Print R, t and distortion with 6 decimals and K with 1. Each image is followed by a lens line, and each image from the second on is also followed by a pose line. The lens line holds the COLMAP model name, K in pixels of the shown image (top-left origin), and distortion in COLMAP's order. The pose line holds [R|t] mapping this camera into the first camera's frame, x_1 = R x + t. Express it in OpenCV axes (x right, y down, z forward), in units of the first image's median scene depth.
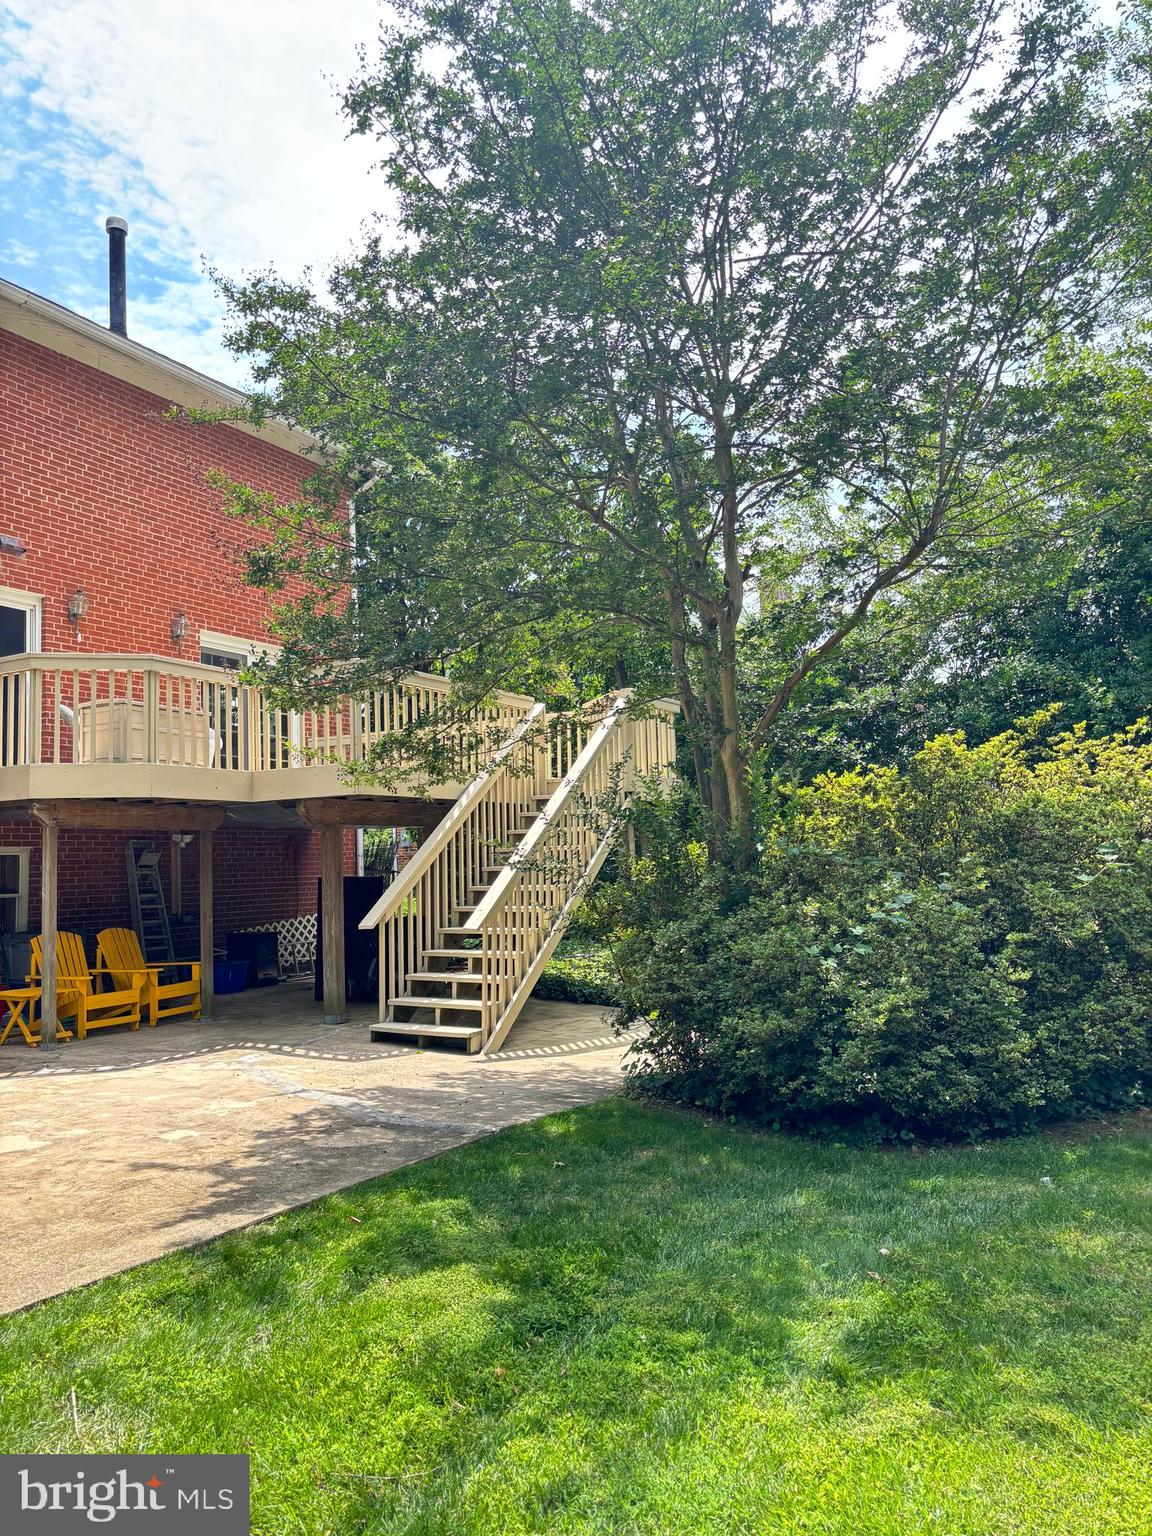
lens RADIAL K [[1165.1, 0, 563.8], [0, 1165.1, 765.0], [0, 0, 1]] dist [0.050164, -0.045733]
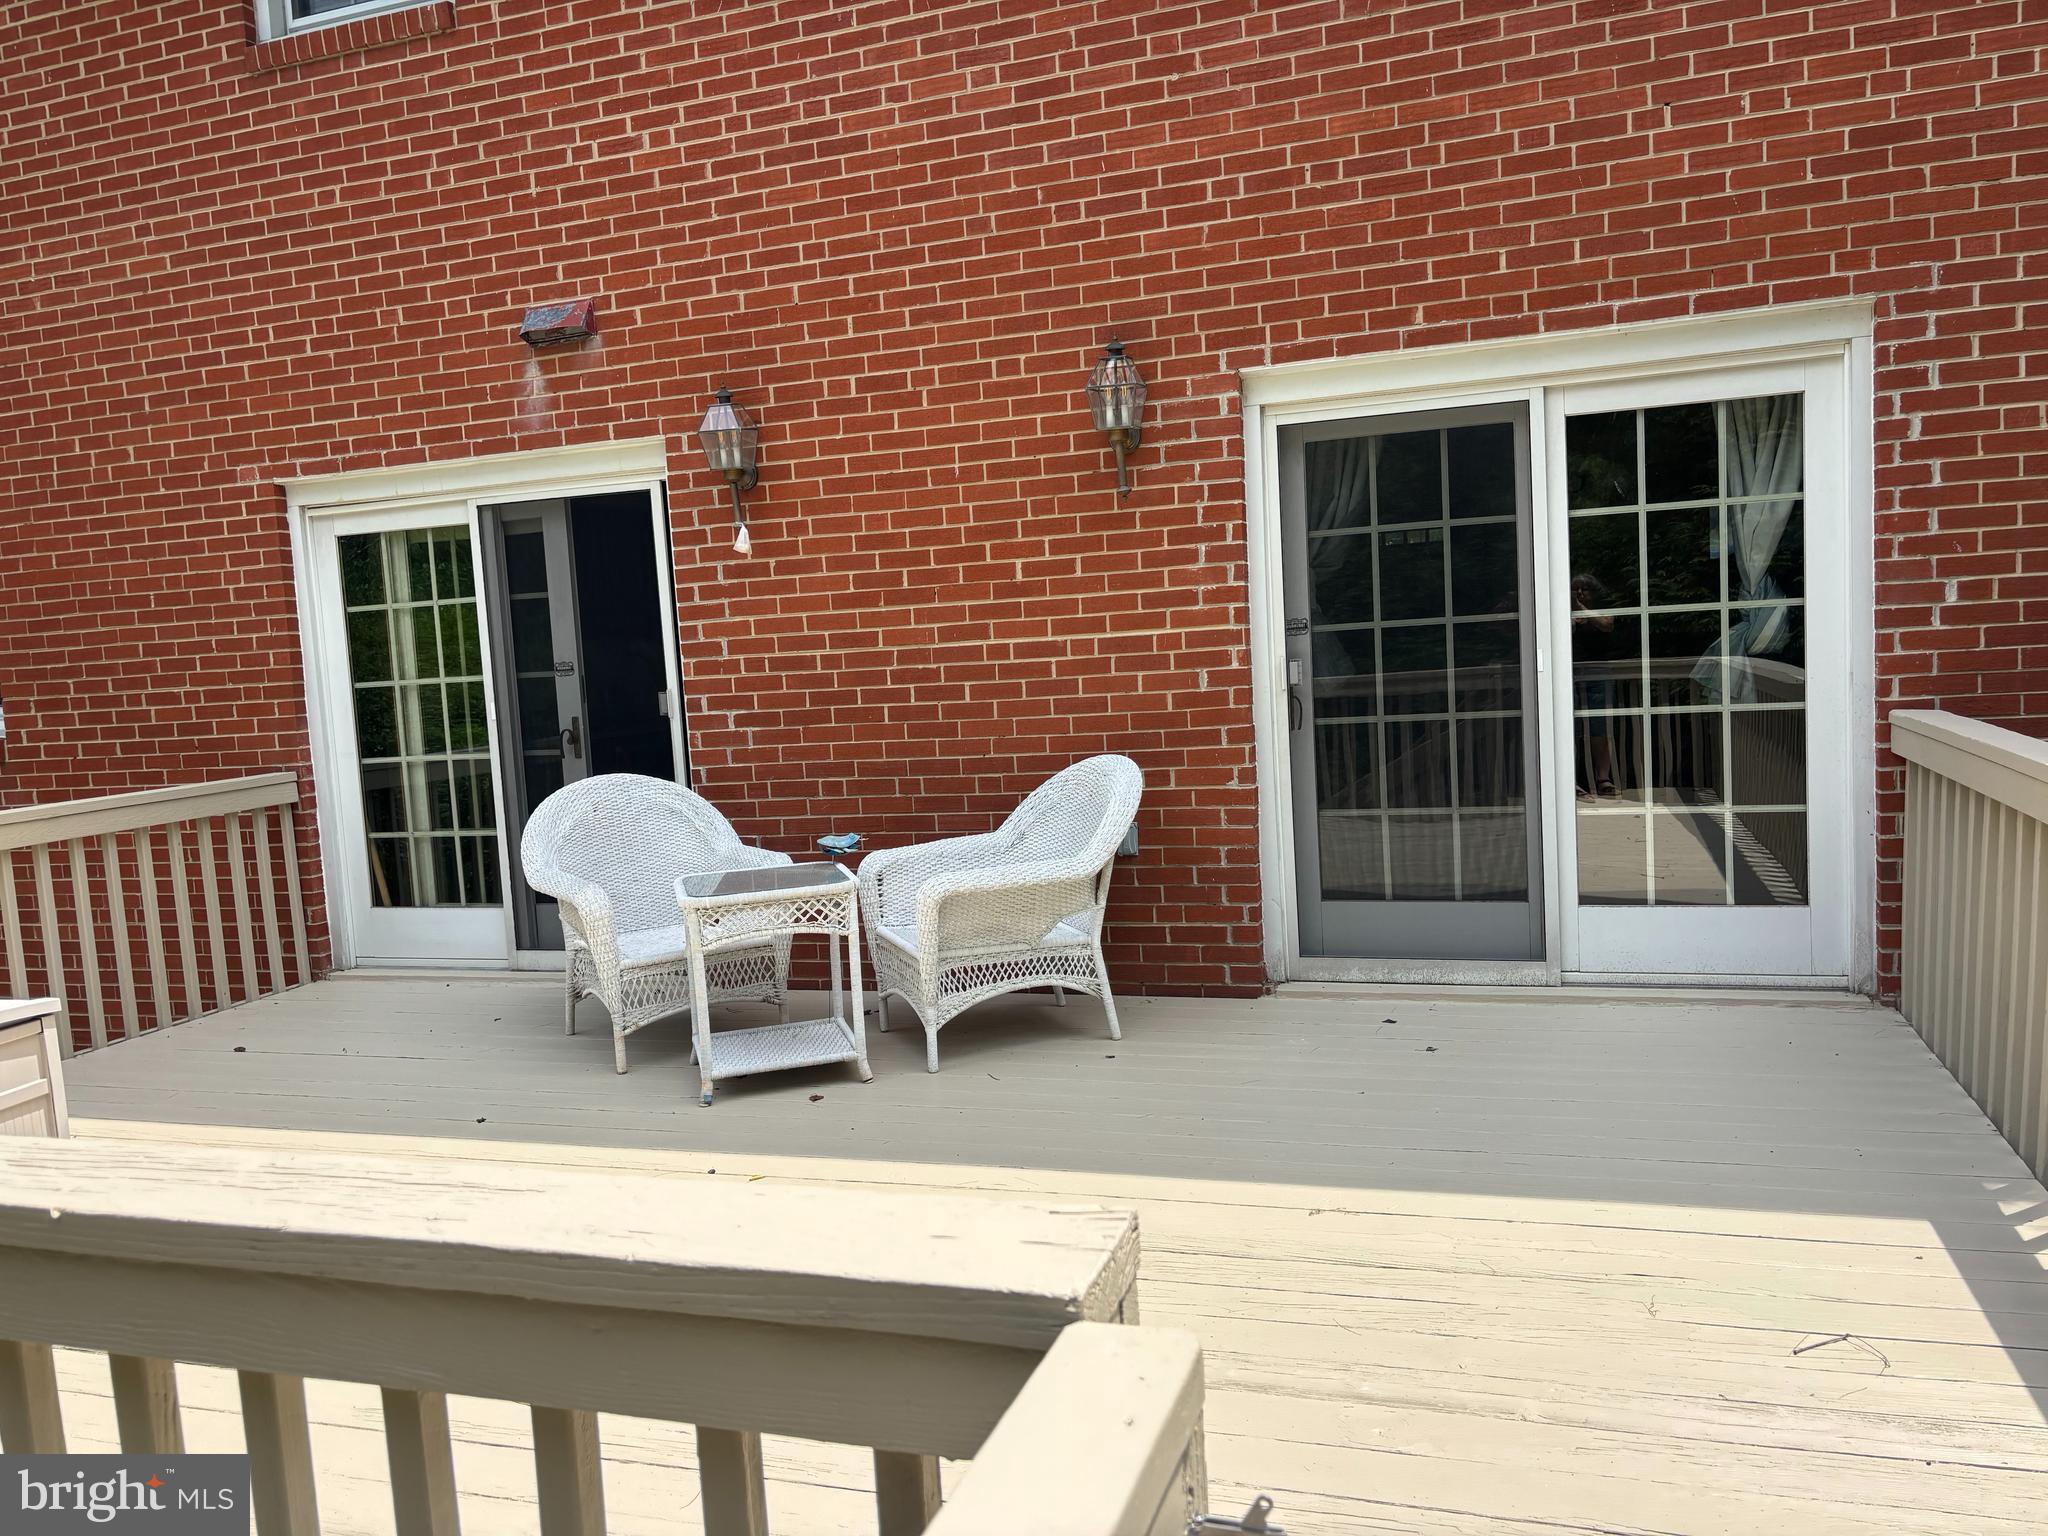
lens RADIAL K [[1553.5, 0, 1025.3], [0, 1553.5, 771.0], [0, 0, 1]] dist [0.050164, -0.045733]
pose [[0.191843, 0.091900, -0.977113, 0.106898], [0.143906, 0.982211, 0.120633, -0.203981], [0.970818, -0.163755, 0.175205, 2.378823]]
